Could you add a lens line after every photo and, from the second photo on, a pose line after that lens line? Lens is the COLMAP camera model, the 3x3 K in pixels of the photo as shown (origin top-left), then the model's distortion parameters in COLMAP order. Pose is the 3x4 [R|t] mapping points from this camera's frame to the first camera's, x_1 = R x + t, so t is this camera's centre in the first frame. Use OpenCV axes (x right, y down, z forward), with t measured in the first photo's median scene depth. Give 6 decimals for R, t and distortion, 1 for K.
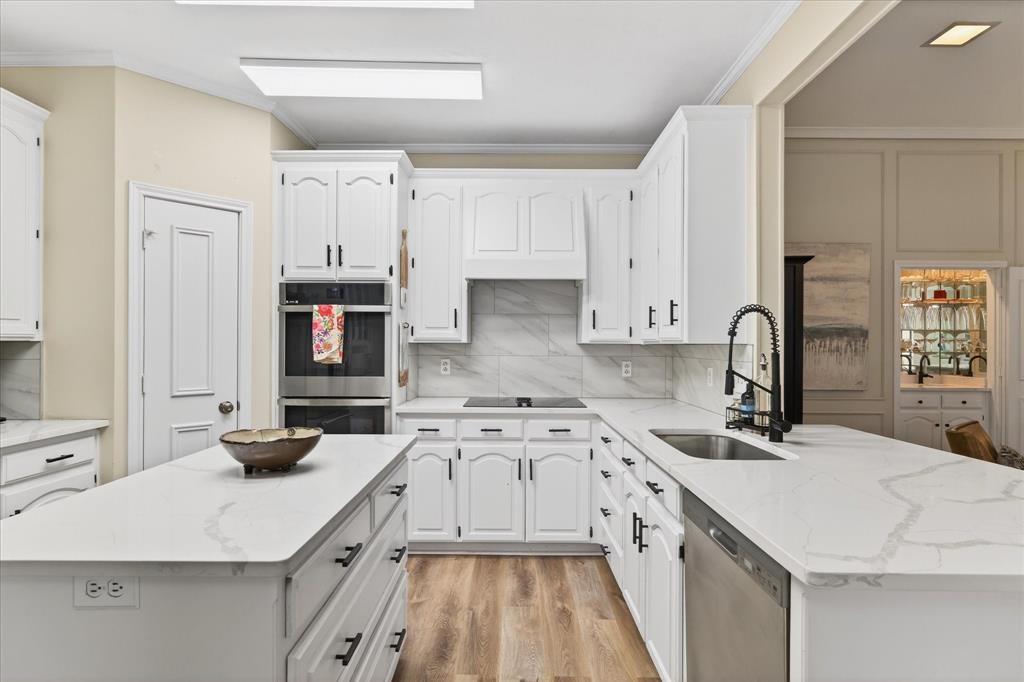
lens RADIAL K [[530.3, 0, 510.5], [0, 530.3, 342.0], [0, 0, 1]] dist [-0.010785, -0.000408]
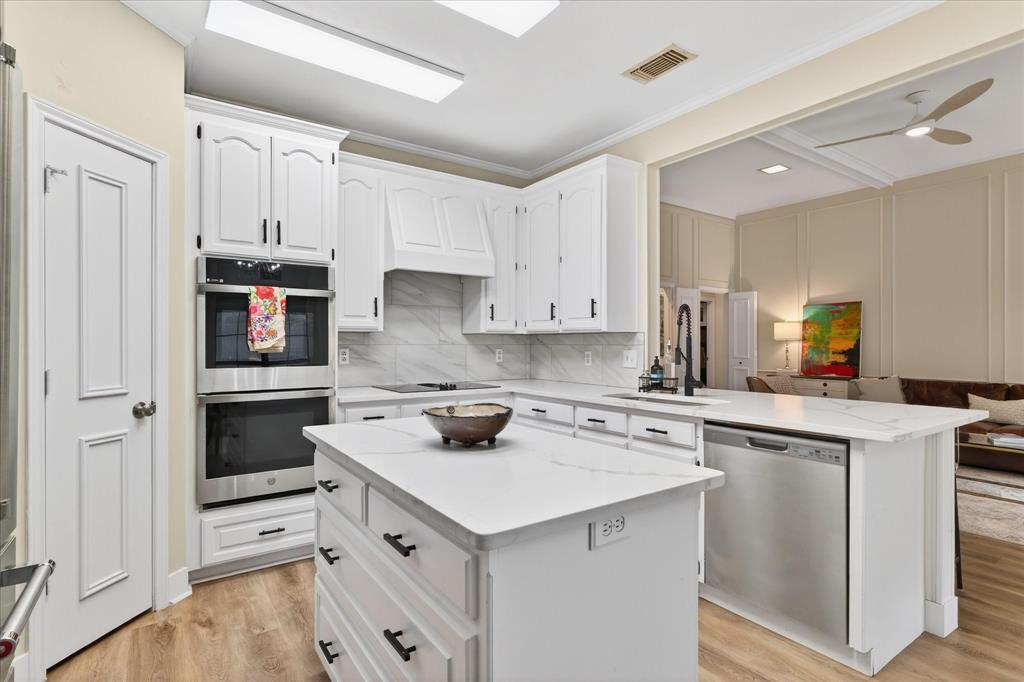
lens RADIAL K [[508.4, 0, 513.7], [0, 508.4, 338.8], [0, 0, 1]] dist [-0.001119, 0.001585]
pose [[0.820576, 0.000202, 0.571538, -0.456559], [0.000154, 1.000000, -0.000576, 0.016570], [-0.571538, 0.000561, 0.820576, 0.060067]]
